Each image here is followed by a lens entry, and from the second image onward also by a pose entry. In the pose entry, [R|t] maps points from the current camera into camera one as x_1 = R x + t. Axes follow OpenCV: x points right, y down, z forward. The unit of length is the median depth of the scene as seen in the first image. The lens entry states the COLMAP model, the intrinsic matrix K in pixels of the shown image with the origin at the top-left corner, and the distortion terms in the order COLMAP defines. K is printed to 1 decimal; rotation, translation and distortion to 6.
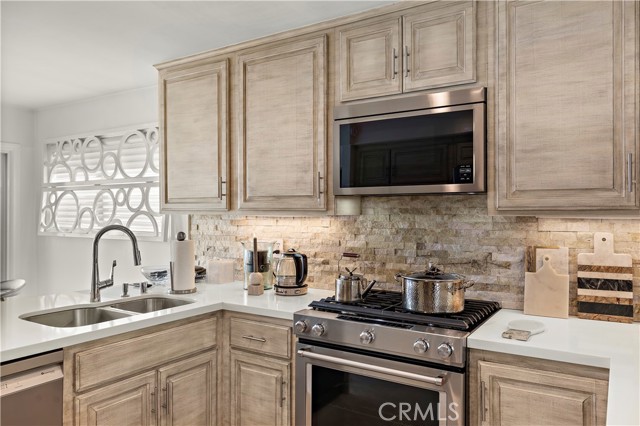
lens RADIAL K [[470.4, 0, 314.9], [0, 470.4, 209.0], [0, 0, 1]] dist [0.001132, 0.011117]
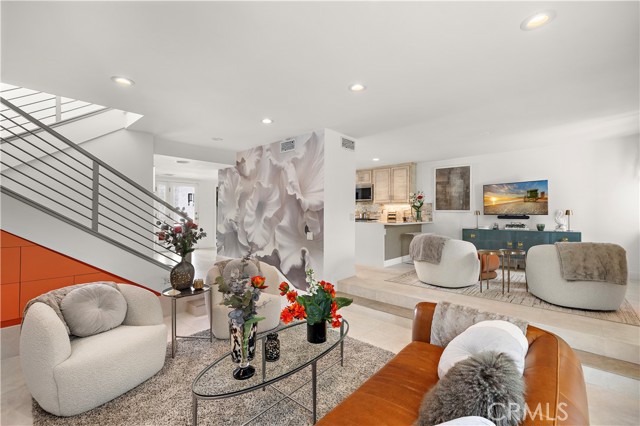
lens RADIAL K [[269.6, 0, 315.7], [0, 269.6, 211.7], [0, 0, 1]] dist [-0.004750, 0.002572]
pose [[0.987667, 0.002618, -0.156544, 0.138560], [-0.001576, 0.999976, 0.006780, 0.078055], [0.156558, -0.006450, 0.987648, -2.265706]]
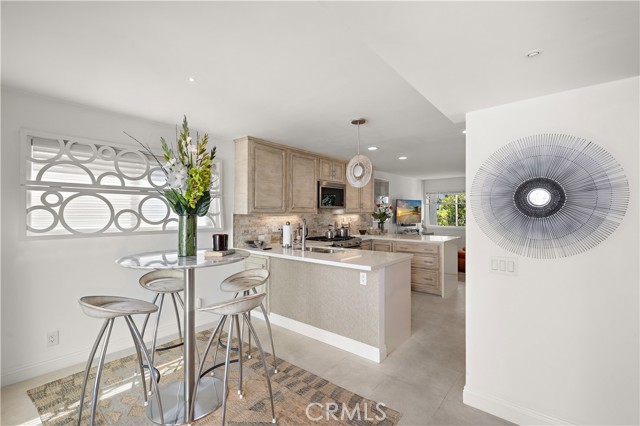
lens RADIAL K [[284.6, 0, 320.7], [0, 284.6, 212.0], [0, 0, 1]] dist [-0.005864, 0.000471]
pose [[0.127642, 0.001966, 0.991818, -1.874945], [-0.007458, 0.999972, -0.001022, 0.001269], [-0.991792, -0.007267, 0.127653, 0.728245]]
